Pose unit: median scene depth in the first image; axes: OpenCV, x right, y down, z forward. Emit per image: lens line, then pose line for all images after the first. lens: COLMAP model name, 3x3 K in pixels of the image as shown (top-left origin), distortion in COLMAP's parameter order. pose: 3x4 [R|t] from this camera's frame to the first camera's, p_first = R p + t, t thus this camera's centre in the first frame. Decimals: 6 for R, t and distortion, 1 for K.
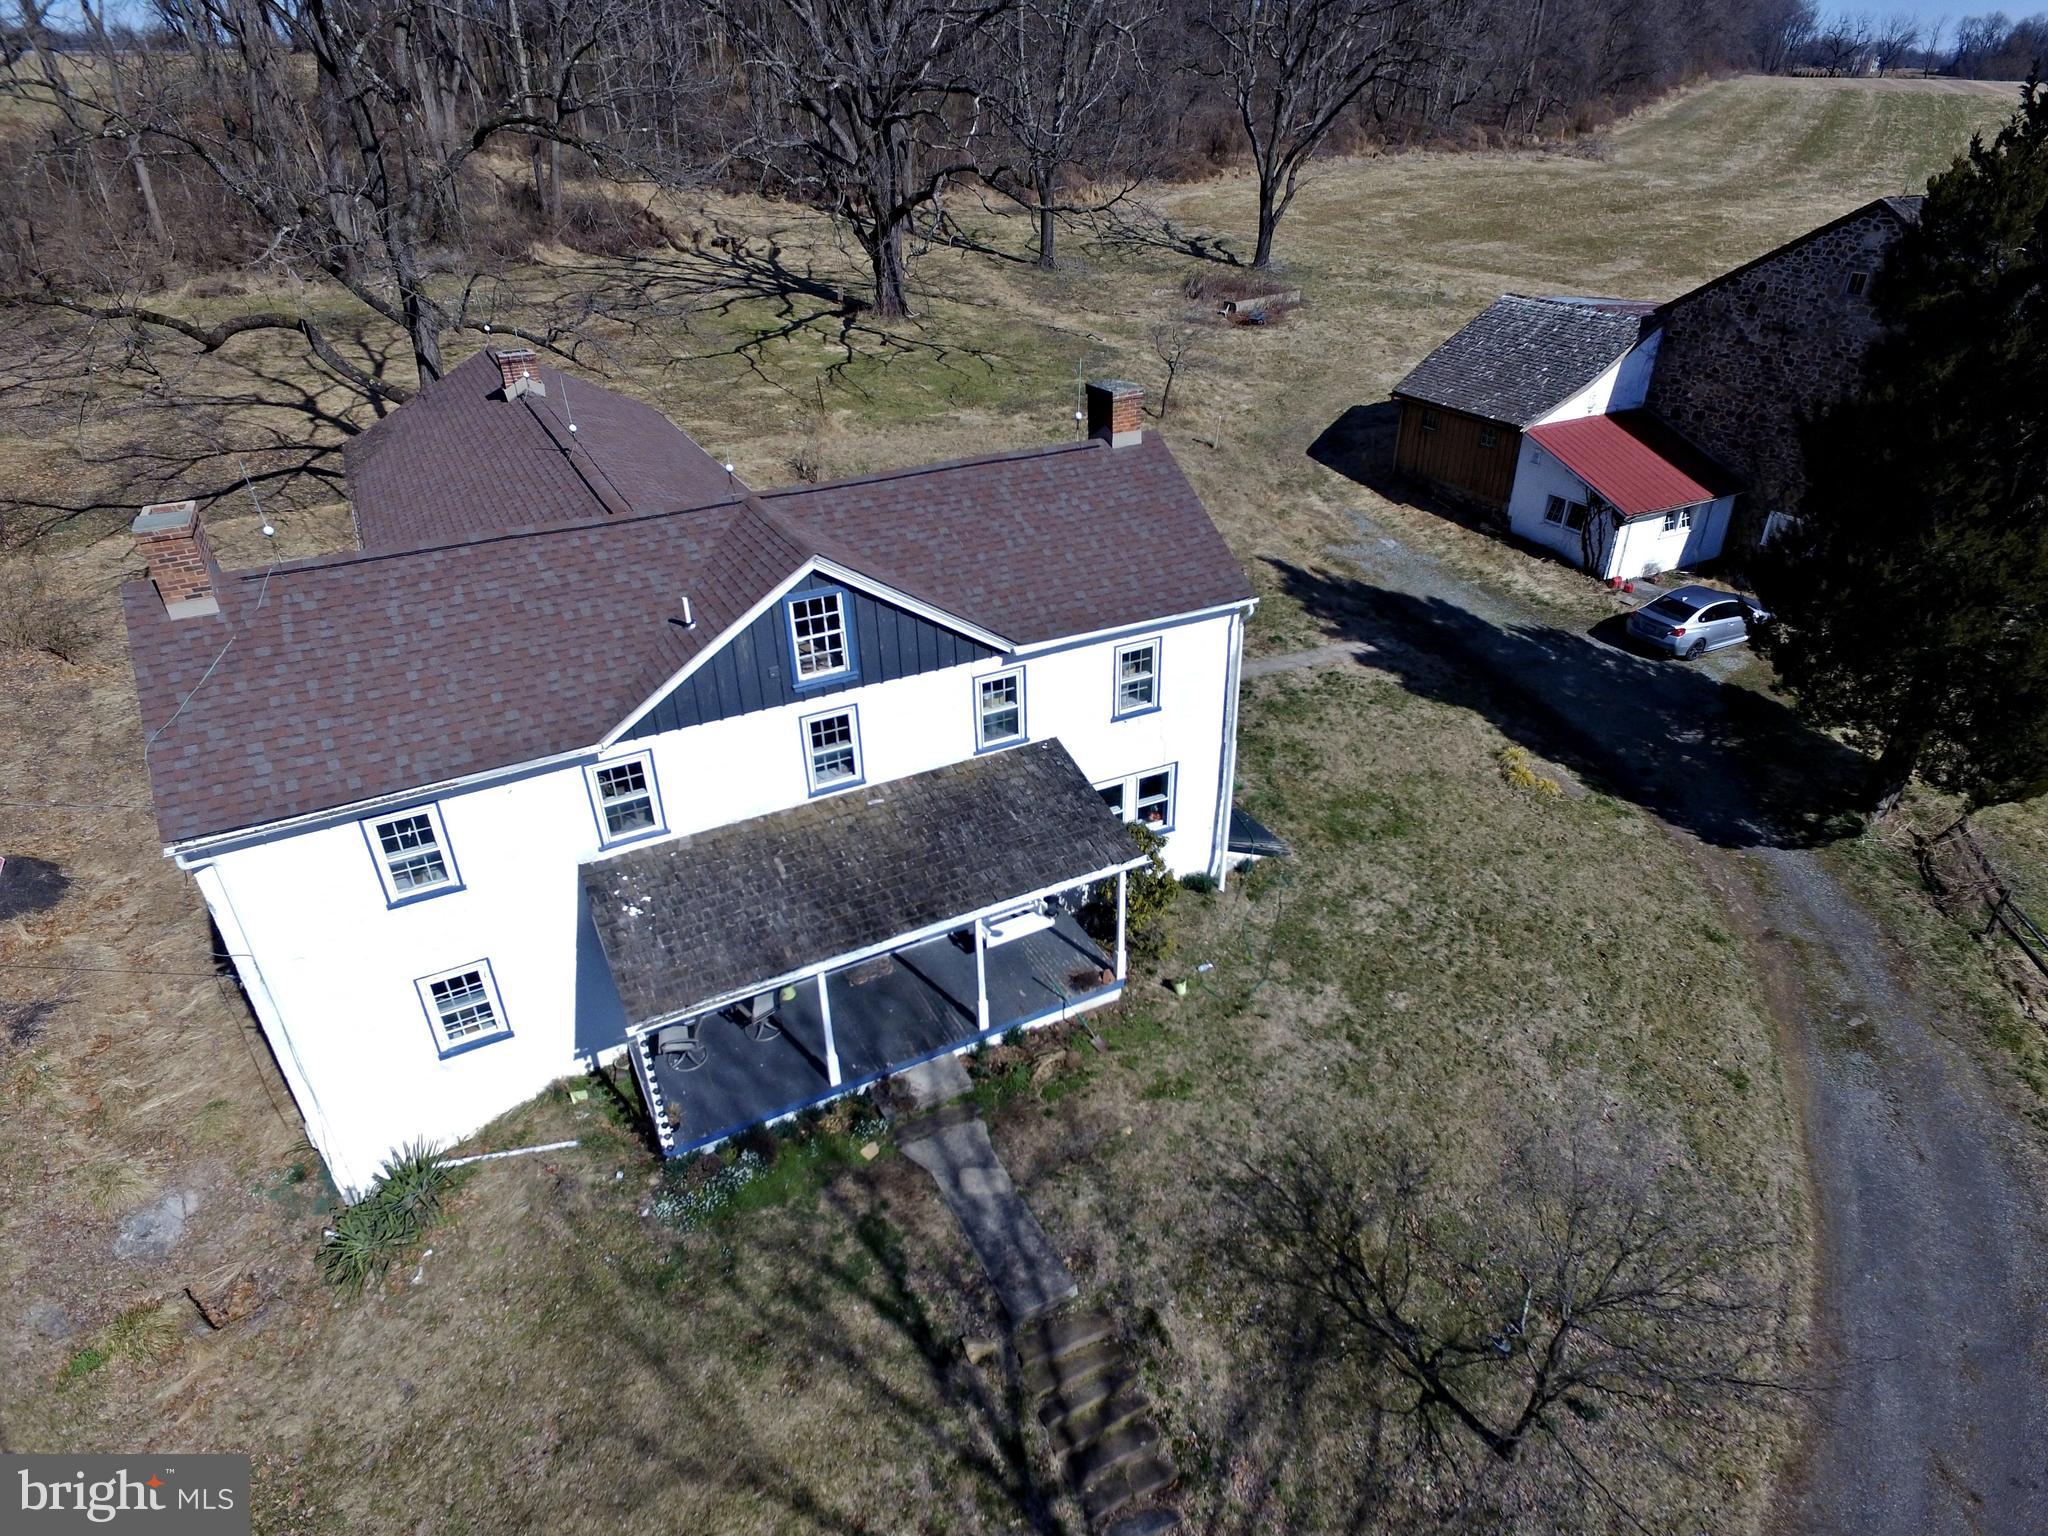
lens RADIAL K [[1199.9, 0, 1045.6], [0, 1199.9, 761.0], [0, 0, 1]] dist [0.002803, 0.000546]
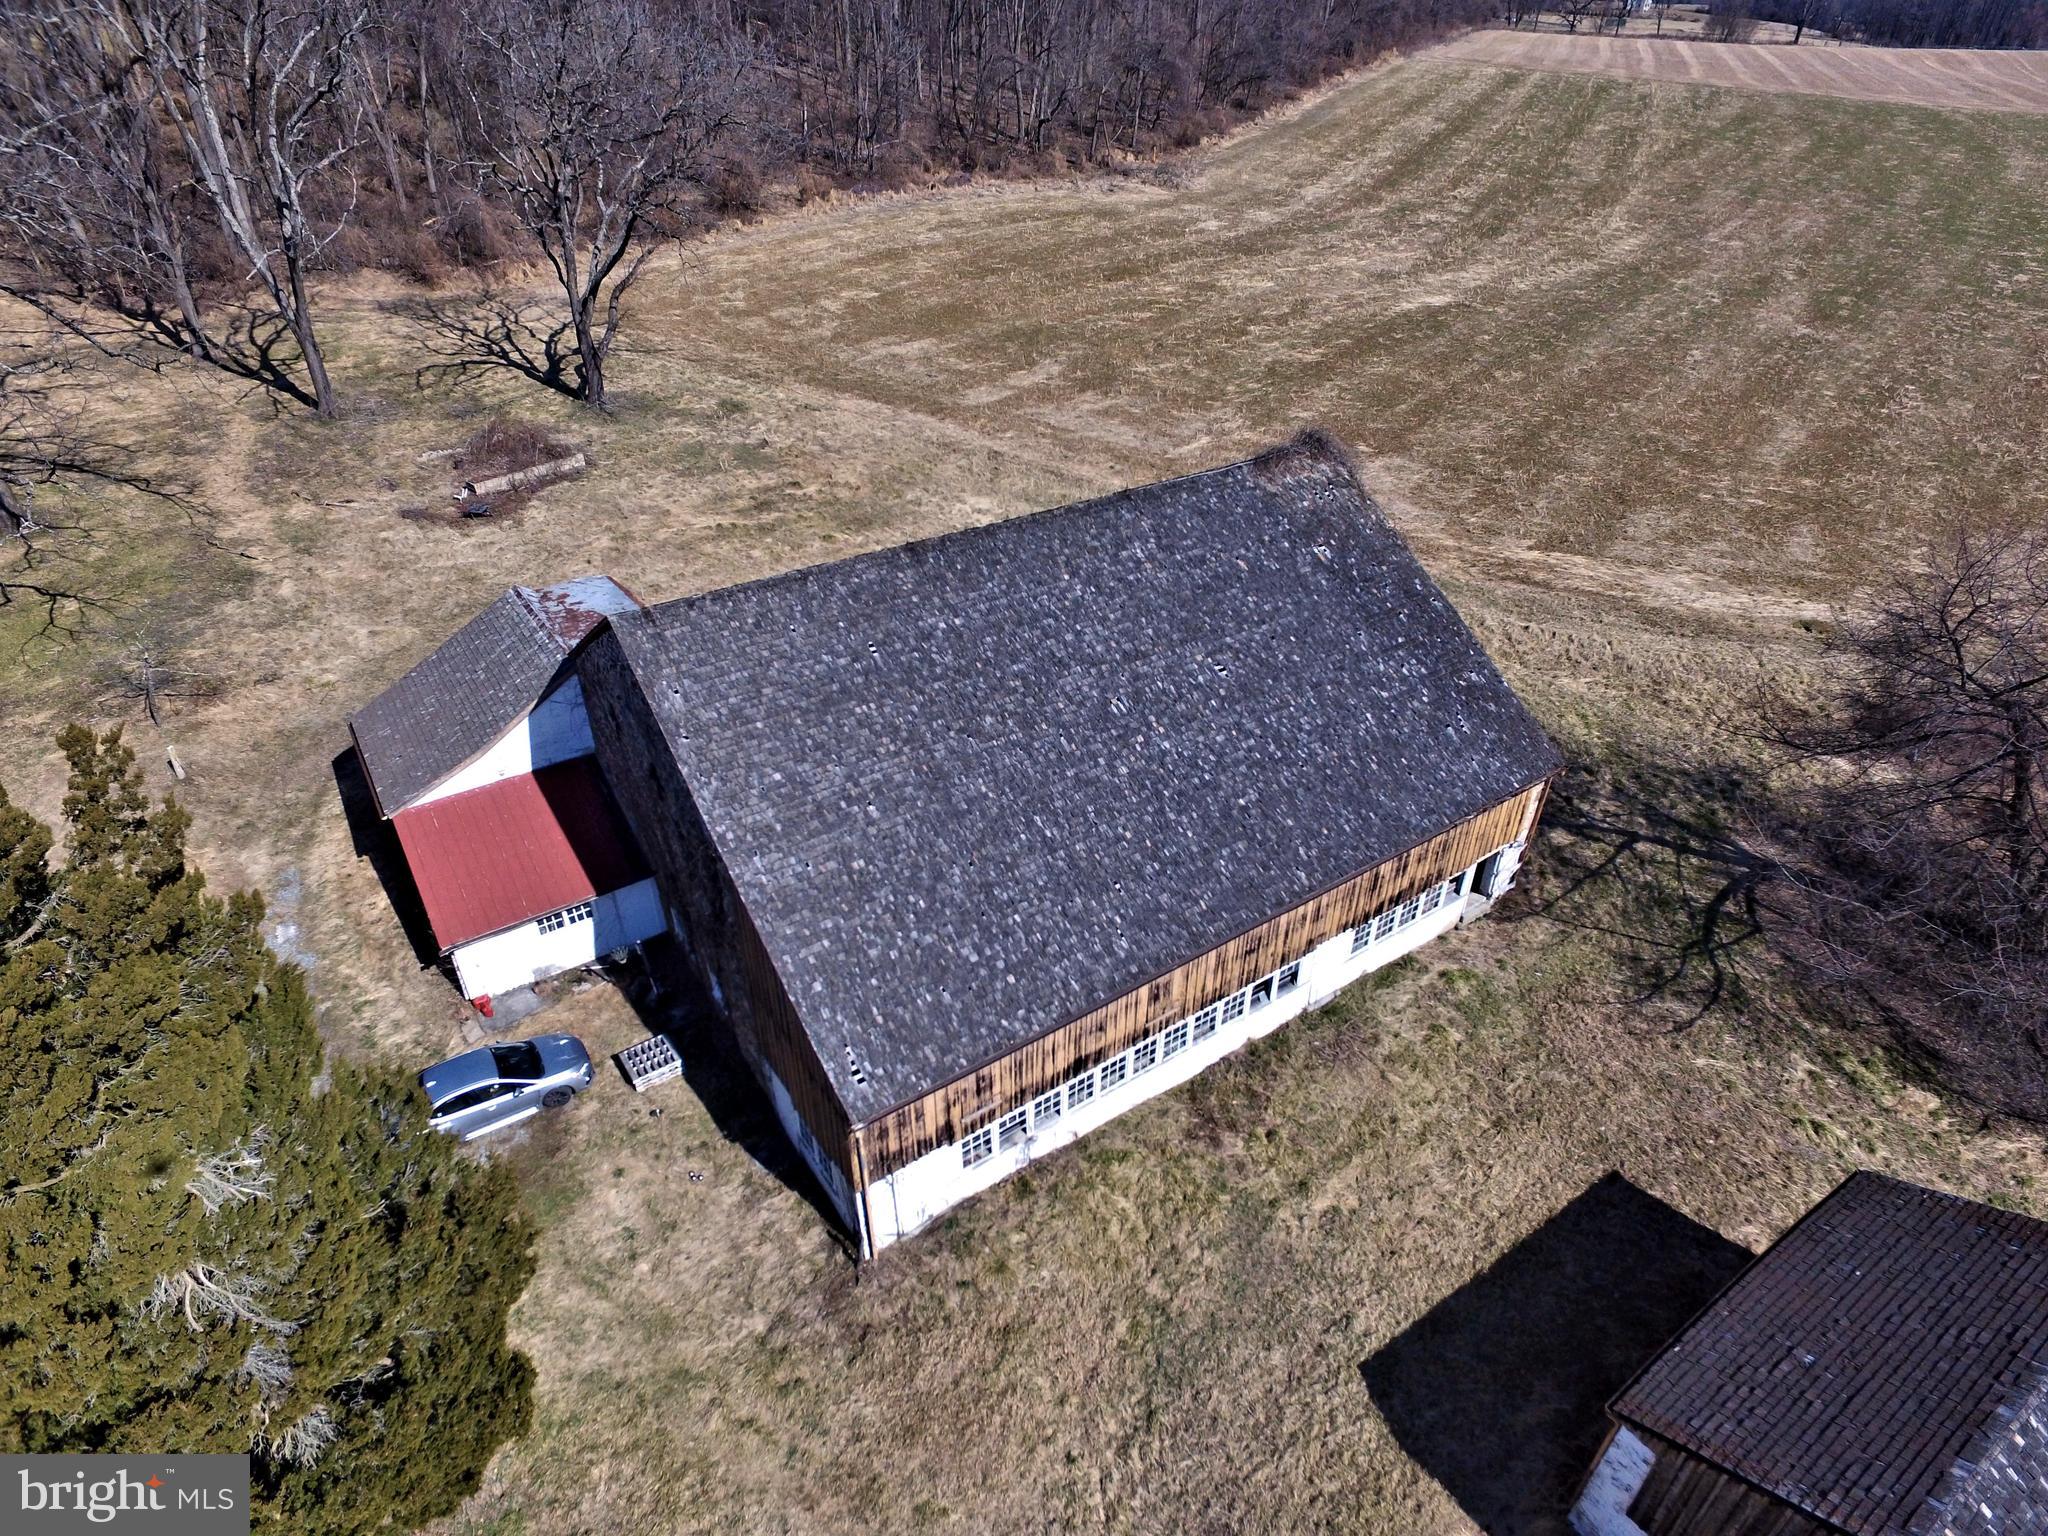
lens RADIAL K [[1199.9, 0, 1045.6], [0, 1199.9, 761.0], [0, 0, 1]] dist [0.002803, 0.000546]
pose [[0.996746, -0.053519, 0.060272, 0.813733], [0.049613, 0.996681, 0.064543, -0.348759], [-0.063526, -0.061343, 0.996093, 0.137284]]
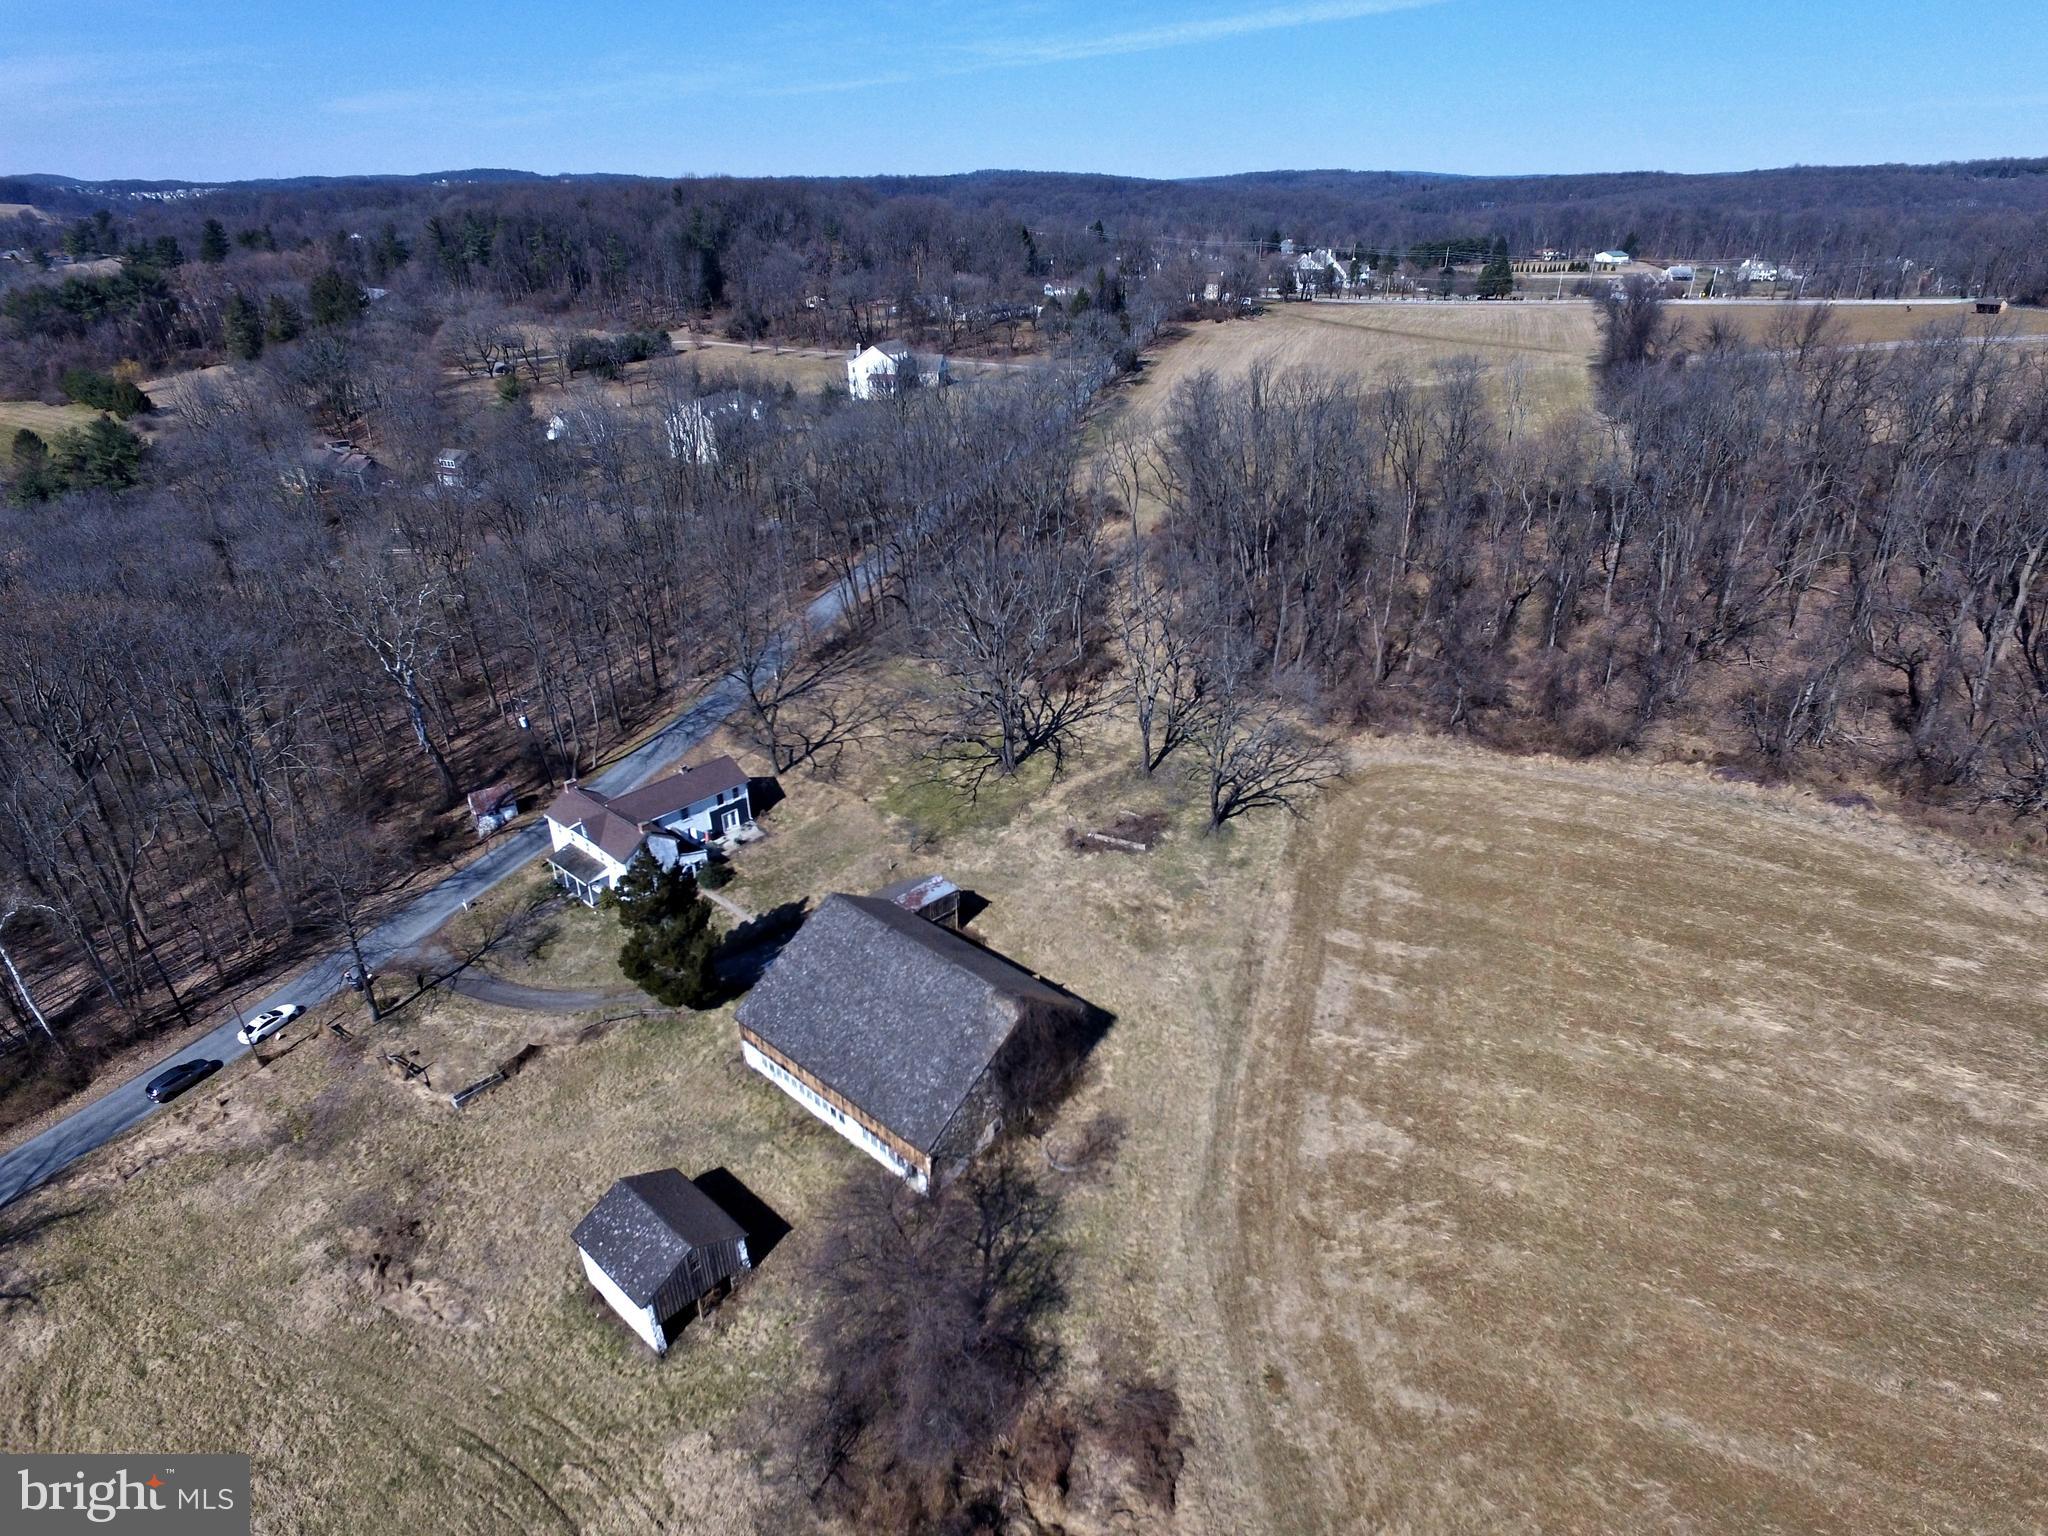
lens RADIAL K [[1199.9, 0, 1045.6], [0, 1199.9, 761.0], [0, 0, 1]] dist [0.002803, 0.000546]
pose [[0.307942, 0.405921, -0.860465, 2.965544], [-0.456129, 0.856688, 0.240900, -1.535011], [0.834936, 0.318300, 0.448963, -0.020204]]
